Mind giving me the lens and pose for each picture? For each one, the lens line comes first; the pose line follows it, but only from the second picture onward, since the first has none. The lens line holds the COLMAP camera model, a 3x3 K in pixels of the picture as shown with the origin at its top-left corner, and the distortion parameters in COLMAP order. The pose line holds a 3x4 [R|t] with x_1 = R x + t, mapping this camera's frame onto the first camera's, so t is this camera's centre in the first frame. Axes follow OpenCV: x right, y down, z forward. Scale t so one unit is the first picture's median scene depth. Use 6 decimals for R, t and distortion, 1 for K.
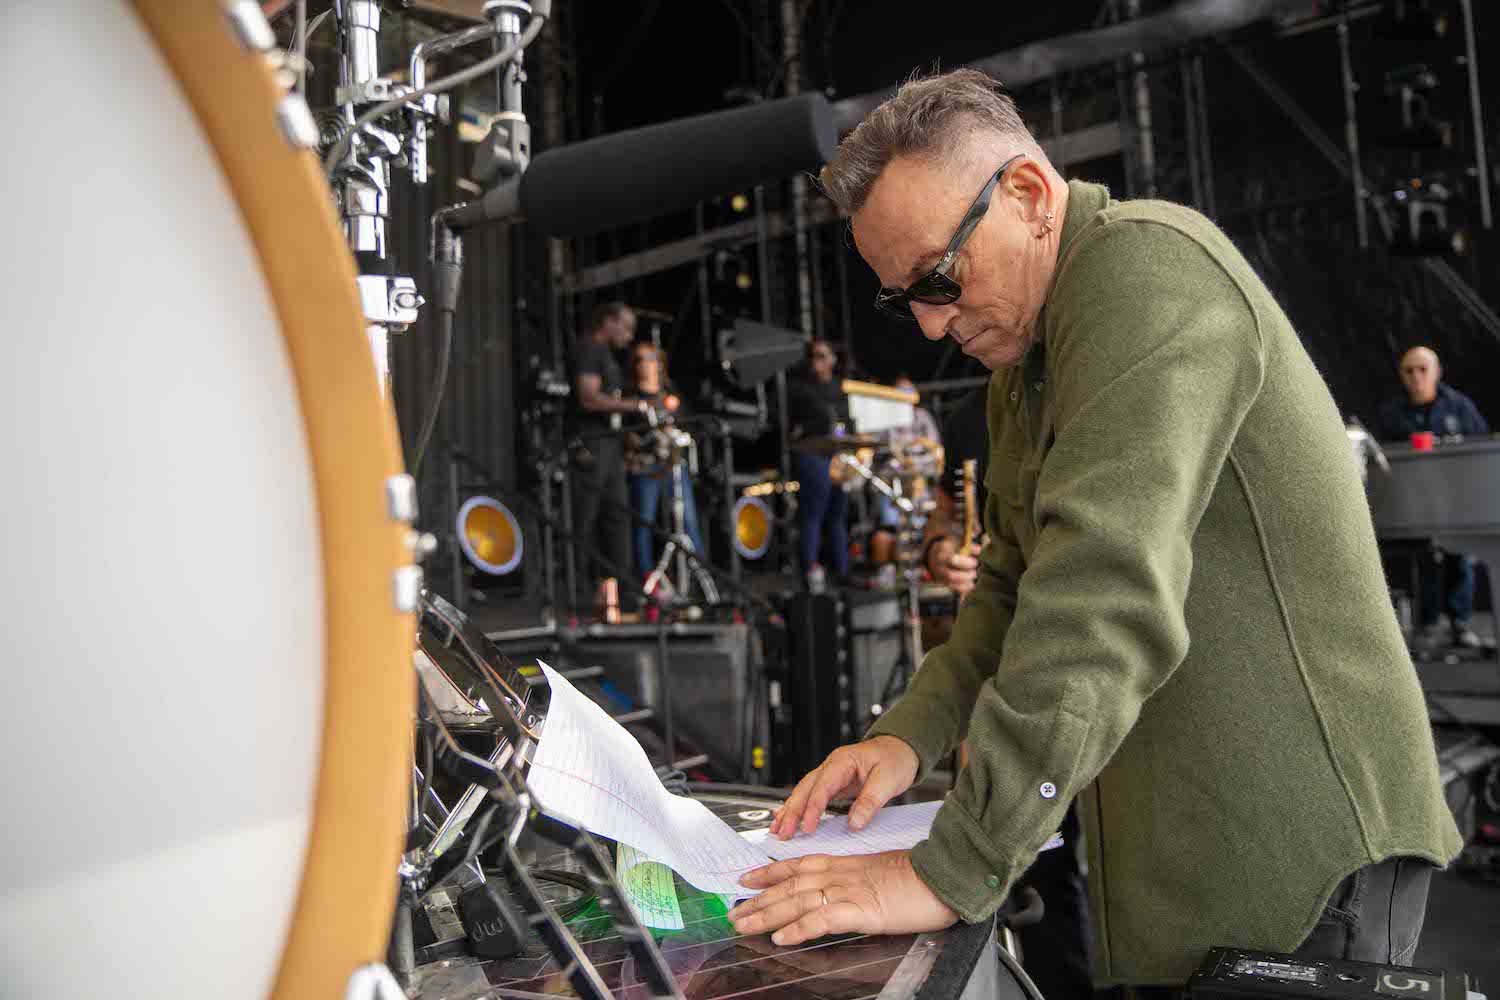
lens RADIAL K [[1166.4, 0, 750.0], [0, 1166.4, 500.0], [0, 0, 1]] dist [-0.001729, 0.002776]
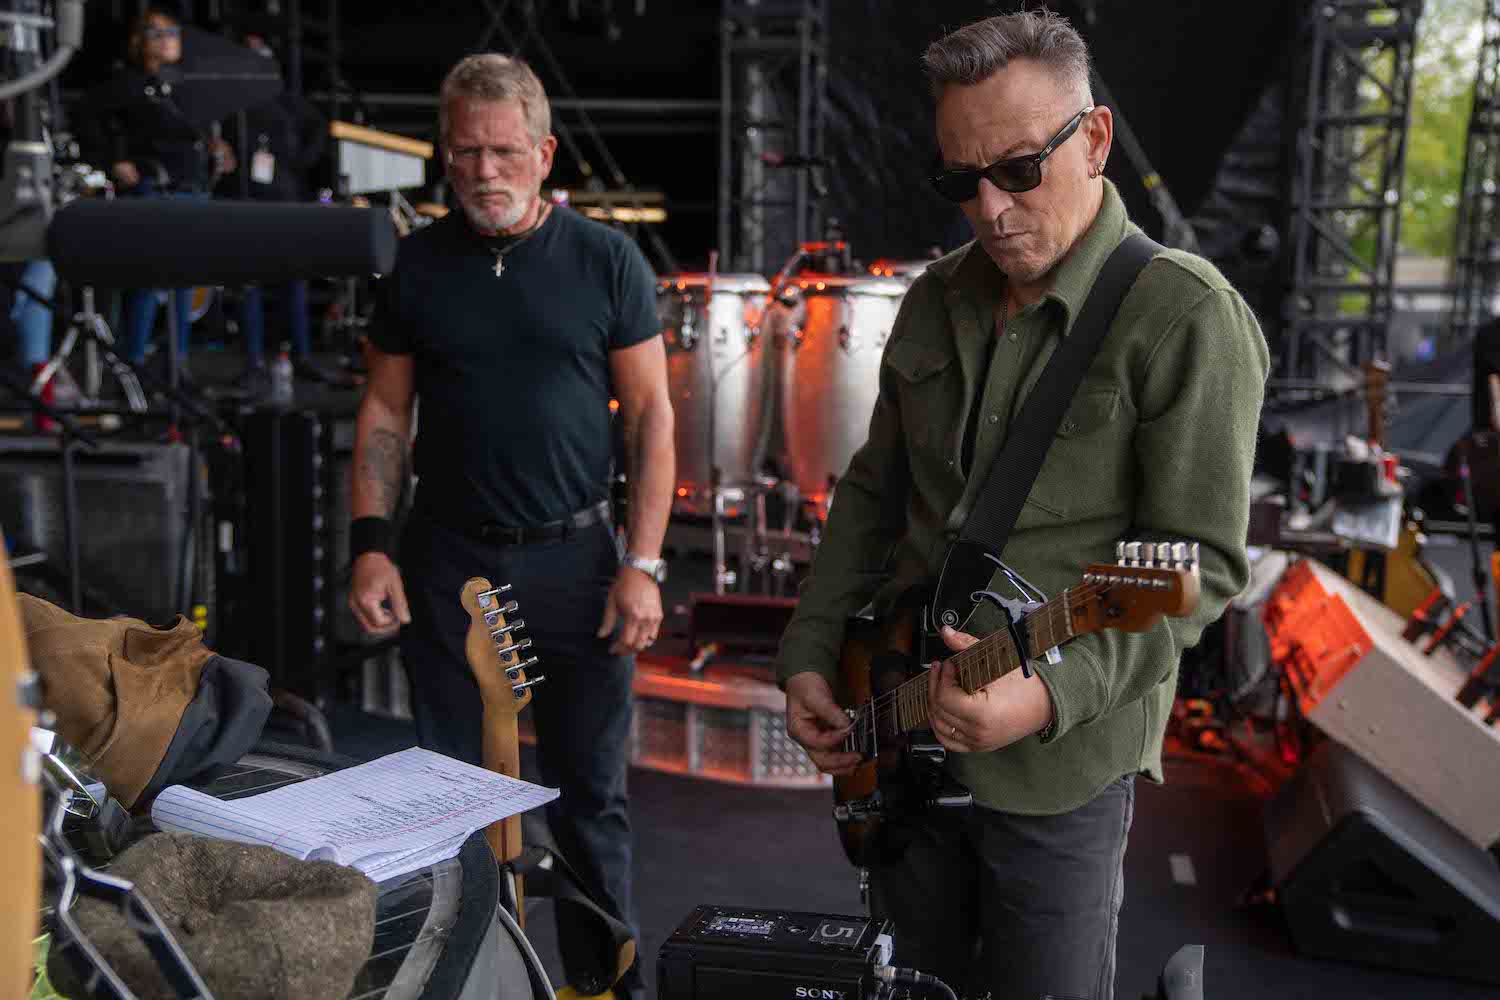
lens RADIAL K [[1649.1, 0, 750.0], [0, 1649.1, 500.0], [0, 0, 1]] dist [-0.063807, 0.473667]
pose [[0.938917, 0.021675, 0.343460, -0.026746], [-0.086963, 0.980569, 0.175849, -0.076492], [-0.332974, -0.194975, 0.922558, -0.106818]]
